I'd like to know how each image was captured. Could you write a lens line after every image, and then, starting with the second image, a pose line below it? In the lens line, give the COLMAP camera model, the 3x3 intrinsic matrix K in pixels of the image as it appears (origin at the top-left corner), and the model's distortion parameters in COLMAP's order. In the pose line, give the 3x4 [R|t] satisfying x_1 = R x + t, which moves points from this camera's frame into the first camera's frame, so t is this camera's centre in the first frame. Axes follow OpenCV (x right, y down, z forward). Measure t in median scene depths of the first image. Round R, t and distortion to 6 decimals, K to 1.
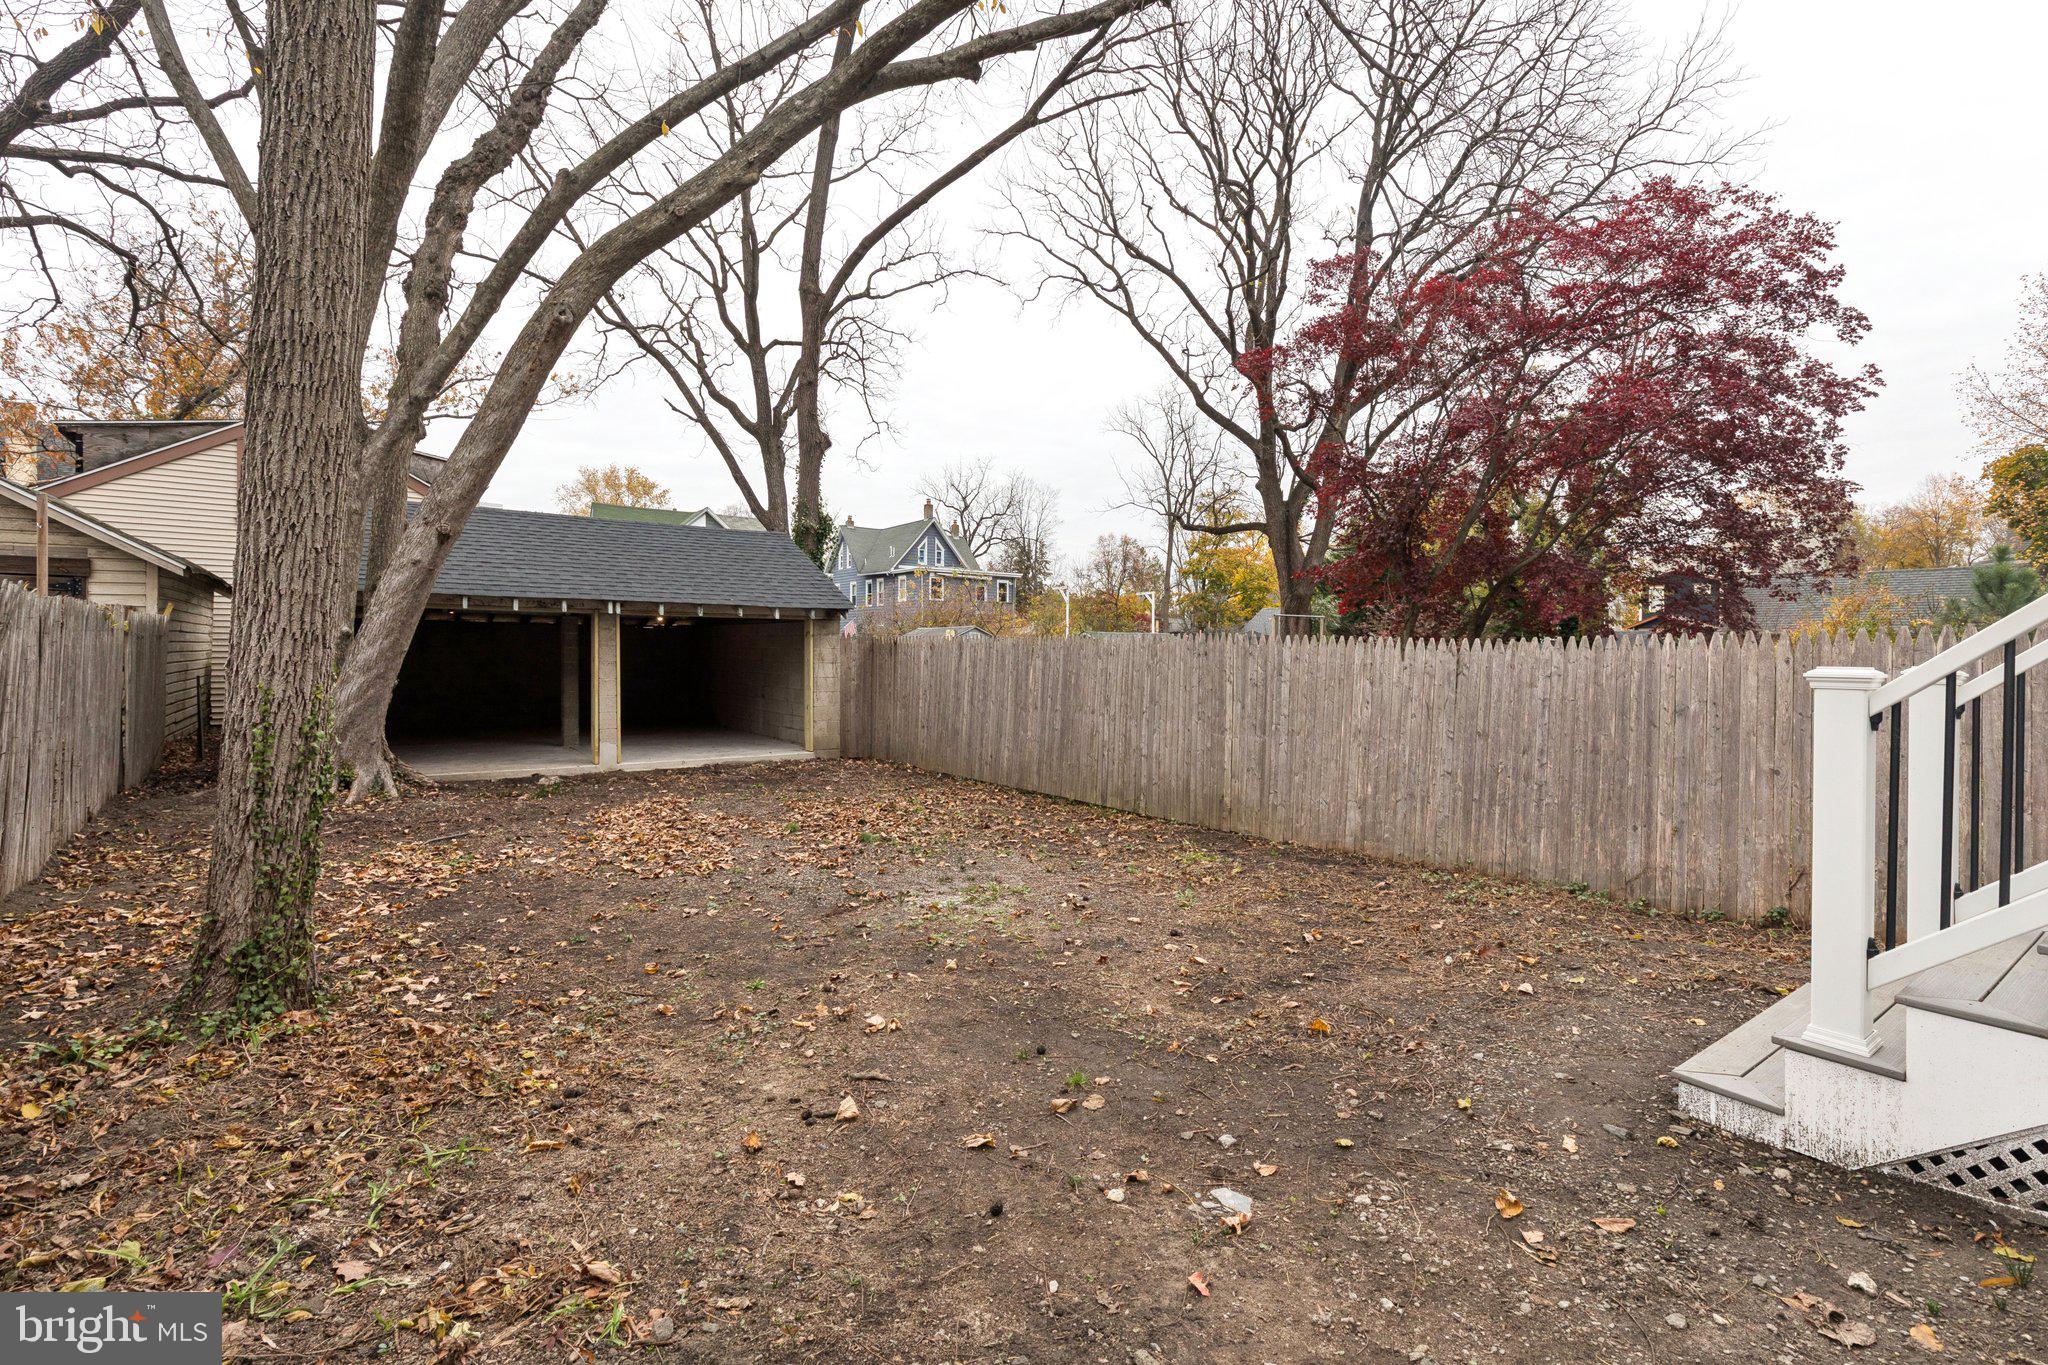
lens RADIAL K [[927.6, 0, 1003.6], [0, 927.6, 677.0], [0, 0, 1]] dist [0.005982, -0.000922]
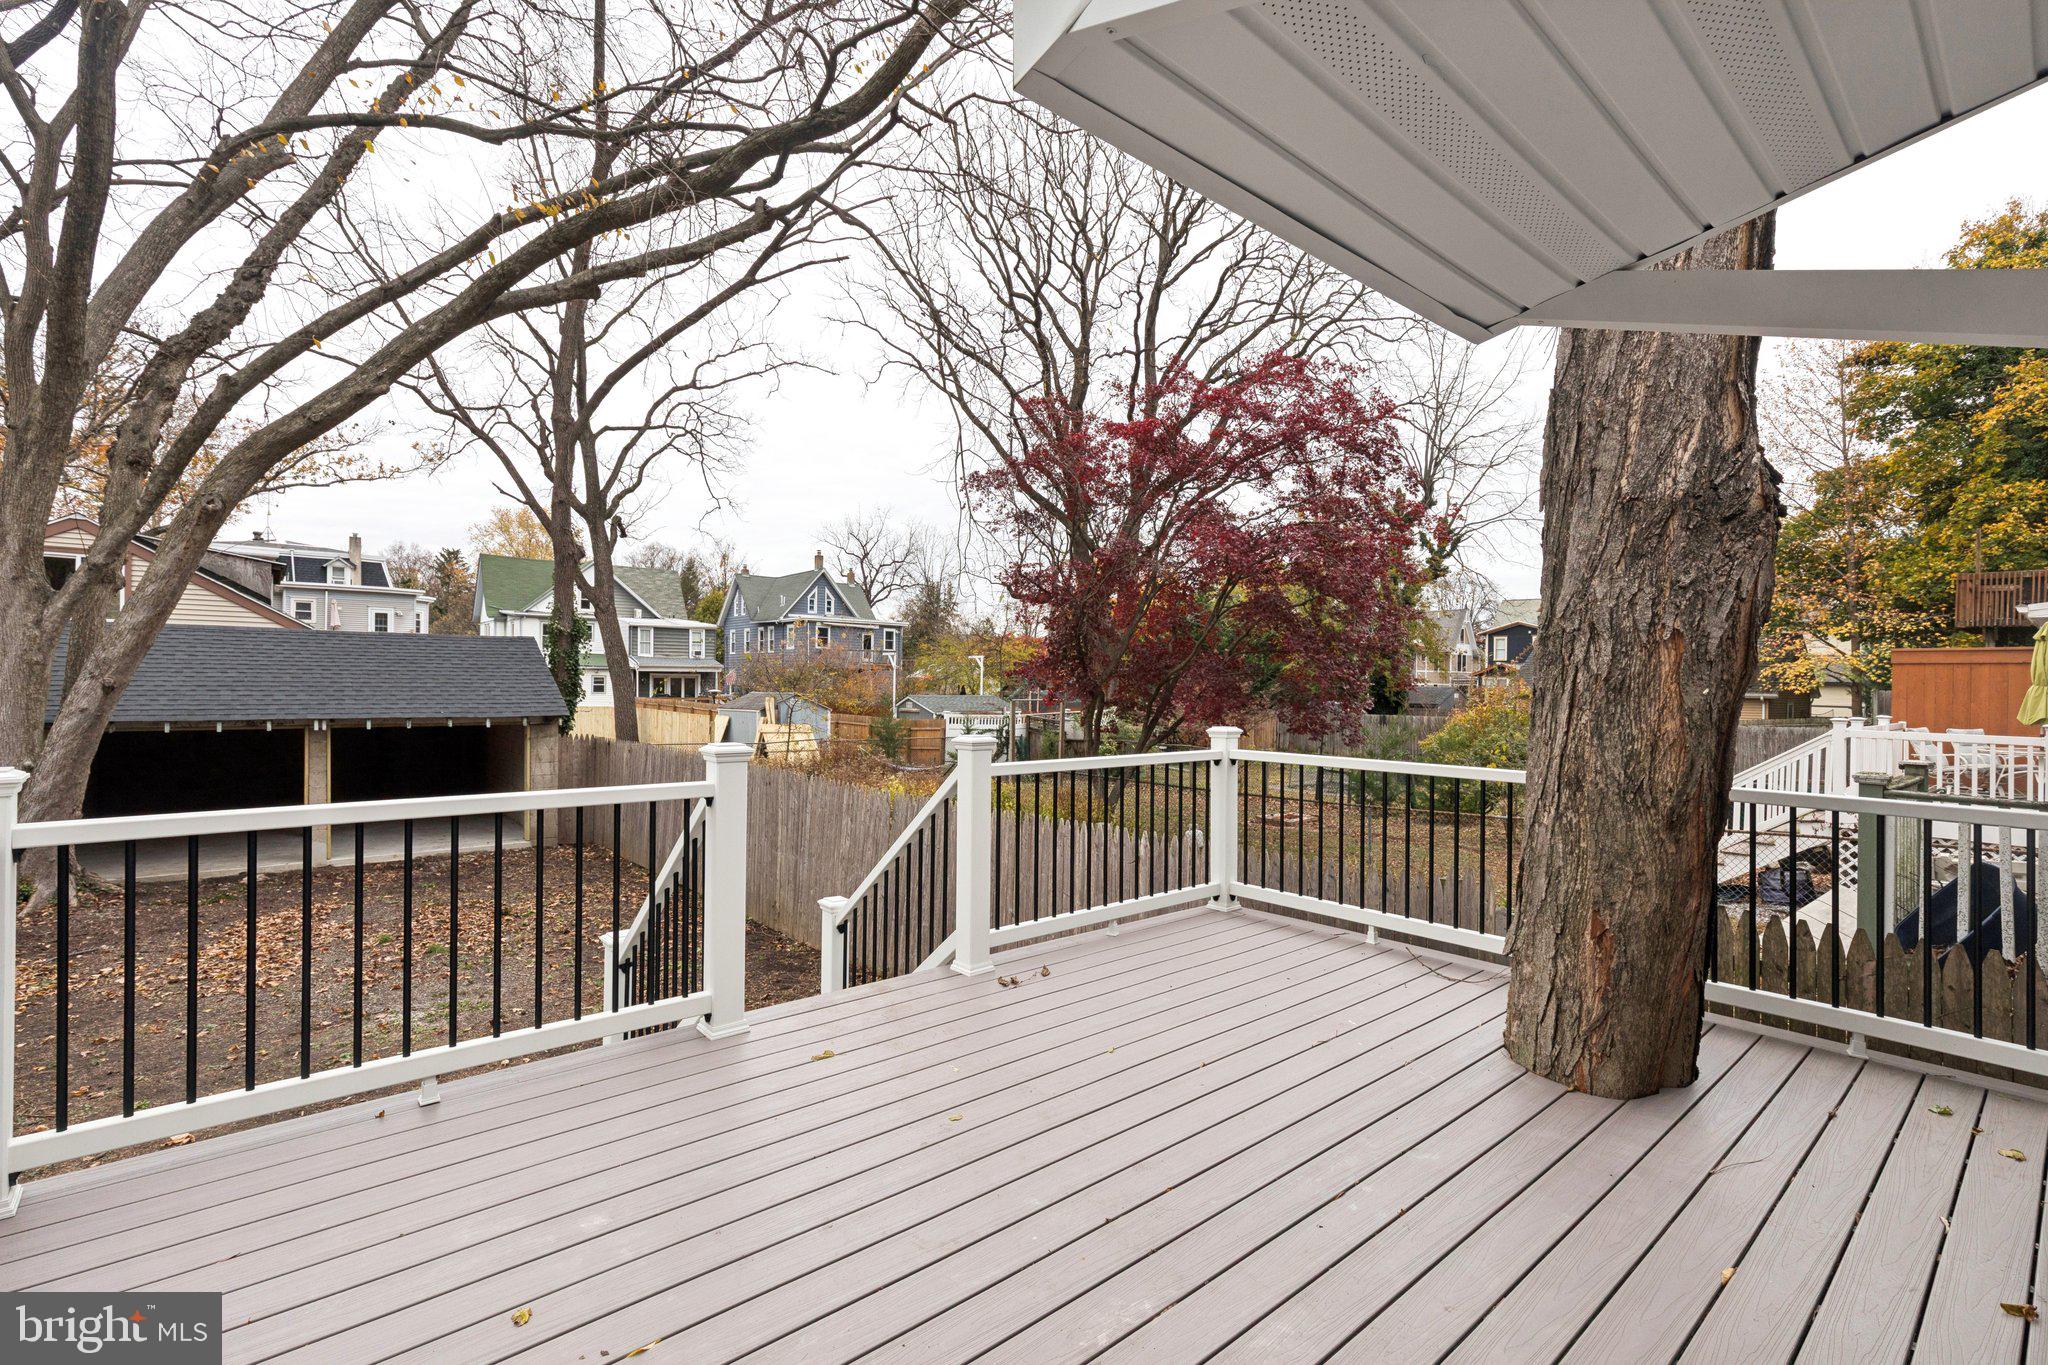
lens RADIAL K [[927.6, 0, 1043.8], [0, 927.6, 683.6], [0, 0, 1]] dist [0.005982, -0.000922]
pose [[0.998821, 0.001750, 0.048504, 0.330695], [-0.001395, 0.999972, -0.007356, -0.094496], [-0.048516, 0.007279, 0.998796, -0.149385]]
